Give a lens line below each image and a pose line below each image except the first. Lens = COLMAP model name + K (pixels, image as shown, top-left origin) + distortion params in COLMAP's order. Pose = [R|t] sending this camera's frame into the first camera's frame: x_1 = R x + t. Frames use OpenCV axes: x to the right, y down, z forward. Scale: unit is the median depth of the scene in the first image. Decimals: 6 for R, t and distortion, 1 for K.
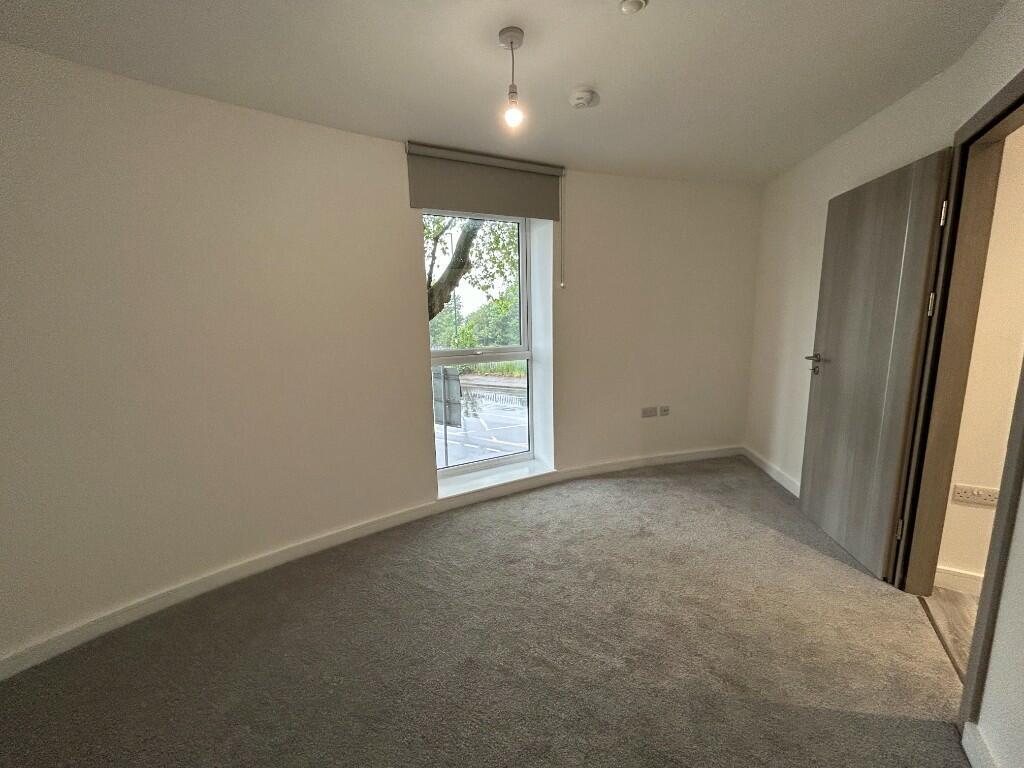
lens RADIAL K [[425.3, 0, 510.0], [0, 425.3, 379.1], [0, 0, 1]] dist [-0.001121, 0.000034]
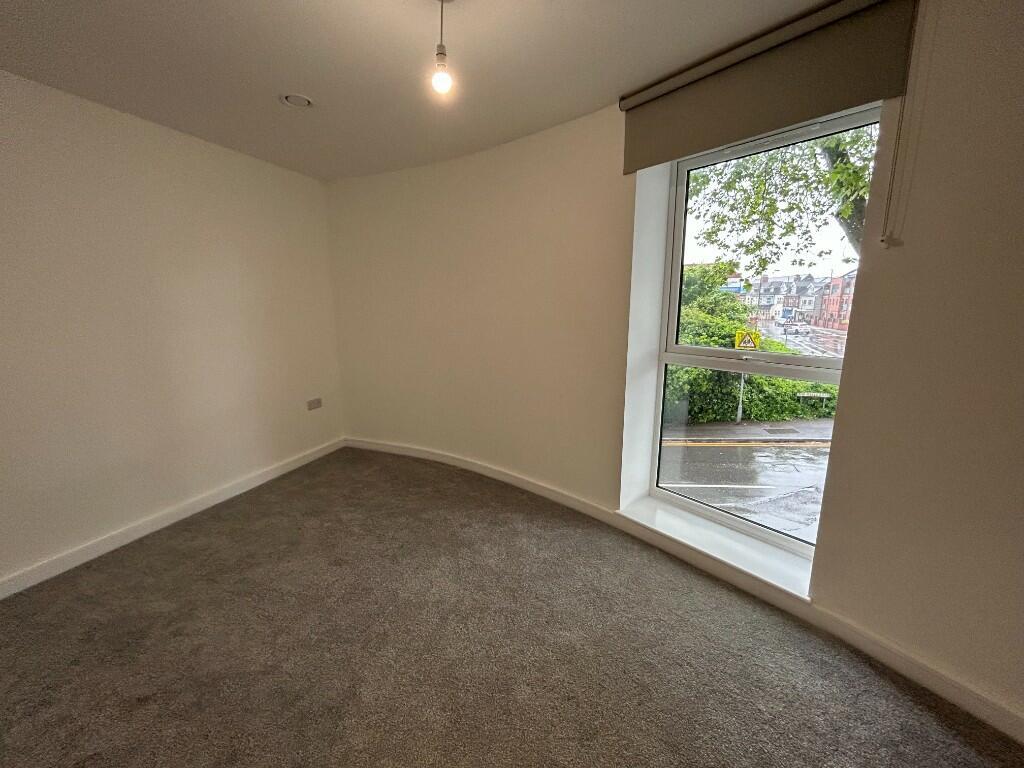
lens RADIAL K [[425.3, 0, 510.0], [0, 425.3, 379.1], [0, 0, 1]] dist [-0.001121, 0.000034]
pose [[0.158322, 0.185992, -0.969712, 0.501655], [-0.167281, 0.972954, 0.159302, -0.070887], [0.973114, 0.136993, 0.185153, 0.502548]]
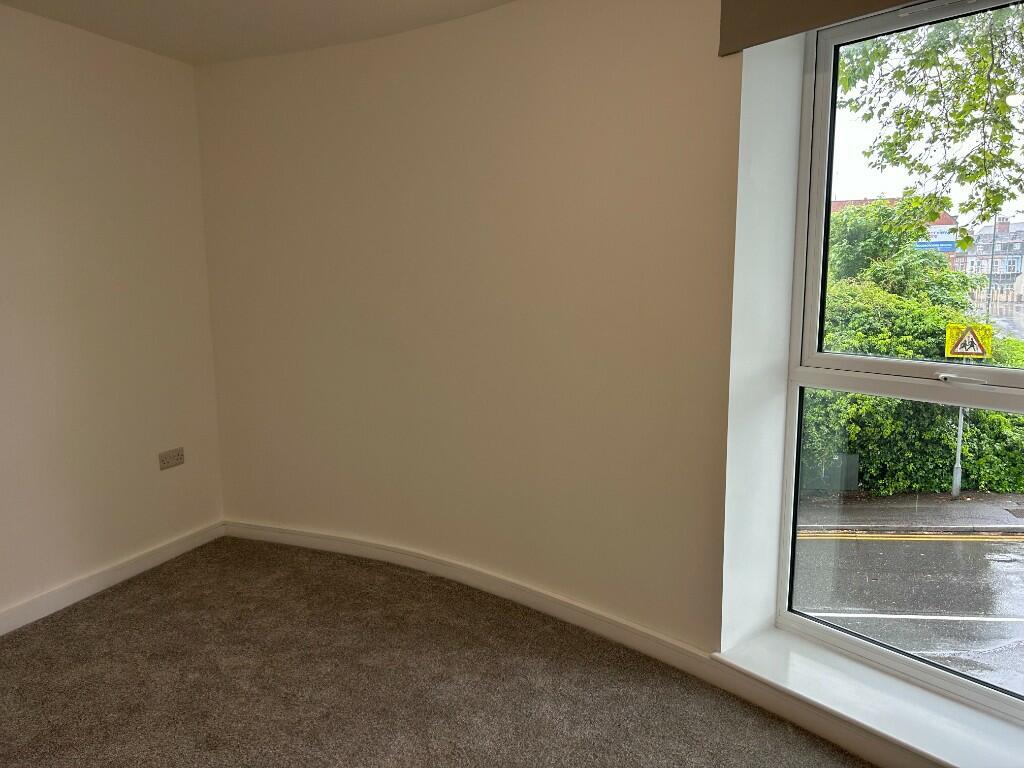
lens RADIAL K [[794.5, 0, 512.0], [0, 794.5, 384.0], [0, 0, 1]] dist [0.065491, -0.078089]
pose [[0.142774, 0.150281, -0.978280, 0.539820], [-0.165249, 0.978152, 0.126144, -0.078580], [0.975863, 0.143649, 0.164488, 0.498257]]
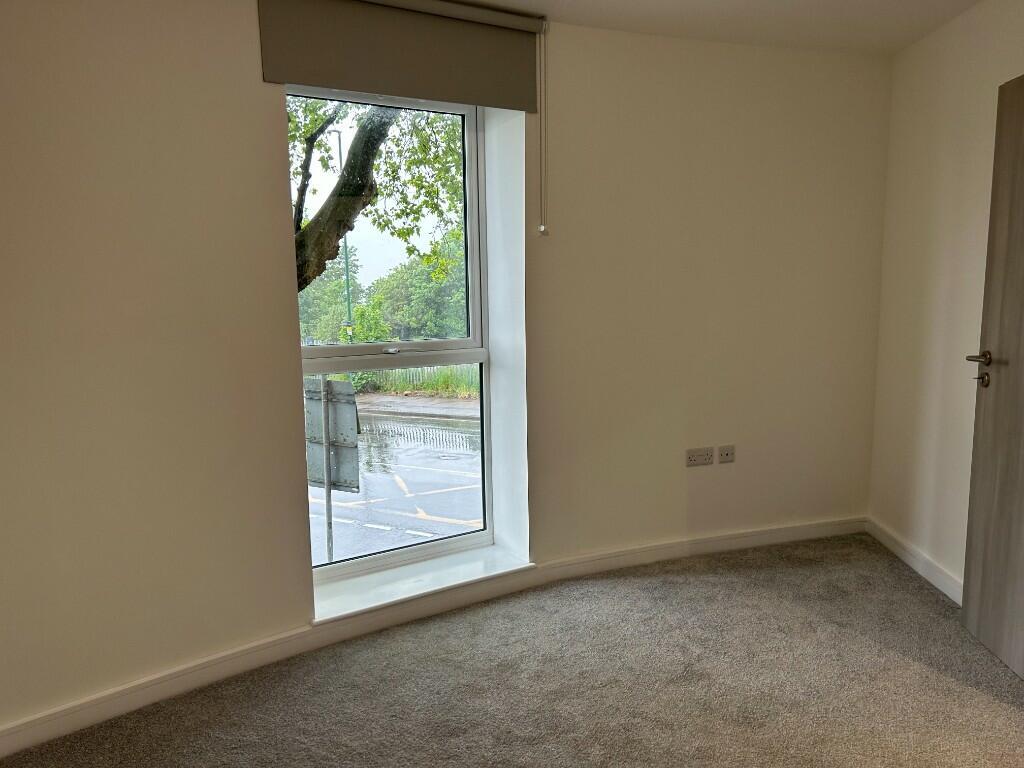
lens RADIAL K [[794.5, 0, 512.0], [0, 794.5, 384.0], [0, 0, 1]] dist [0.065491, -0.078089]
pose [[0.997139, -0.004303, 0.075461, 0.003700], [0.006301, 0.999636, -0.026250, 0.008373], [-0.075321, 0.026651, 0.996803, -0.028915]]
